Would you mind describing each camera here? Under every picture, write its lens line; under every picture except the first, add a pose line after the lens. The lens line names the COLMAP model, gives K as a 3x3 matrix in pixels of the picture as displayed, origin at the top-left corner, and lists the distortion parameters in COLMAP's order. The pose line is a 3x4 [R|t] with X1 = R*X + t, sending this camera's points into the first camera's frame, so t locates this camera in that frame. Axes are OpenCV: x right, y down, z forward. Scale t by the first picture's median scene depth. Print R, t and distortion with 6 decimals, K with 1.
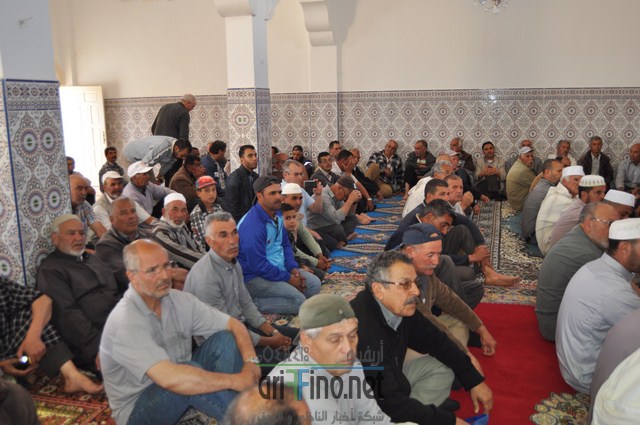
lens RADIAL K [[578.7, 0, 320.0], [0, 578.7, 212.5], [0, 0, 1]] dist [-0.046406, -0.006711]
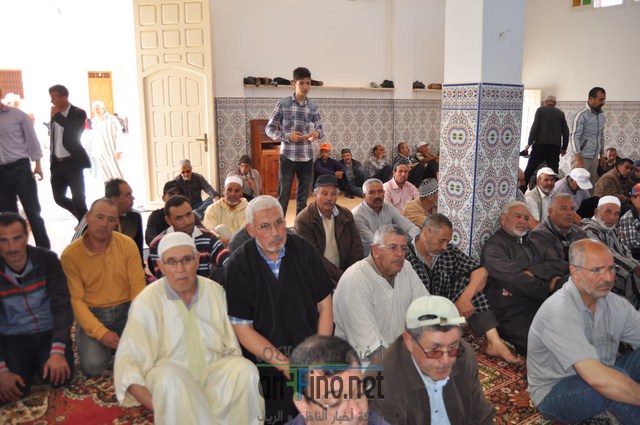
lens RADIAL K [[503.7, 0, 320.0], [0, 503.7, 212.5], [0, 0, 1]] dist [-0.071592, 0.005950]
pose [[0.732162, 0.155937, -0.663040, -0.047505], [-0.139460, 0.987138, 0.078160, -0.000614], [0.666700, 0.035242, 0.744492, 0.005820]]
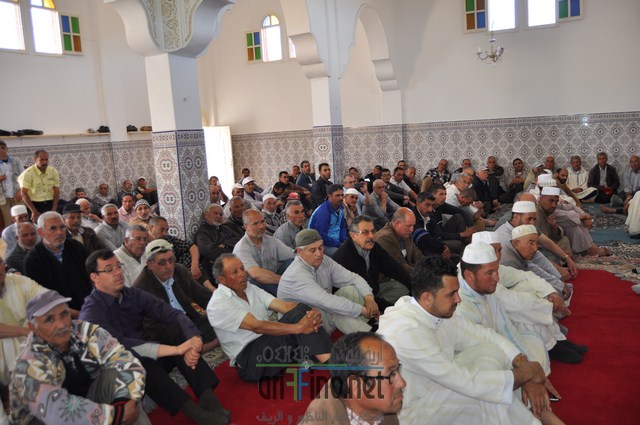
lens RADIAL K [[503.7, 0, 320.0], [0, 503.7, 212.5], [0, 0, 1]] dist [-0.071592, 0.005950]
pose [[0.979382, -0.008126, -0.201855, 0.165391], [0.002189, 0.999559, -0.029622, 0.060185], [0.202007, 0.028569, 0.978967, -0.351943]]
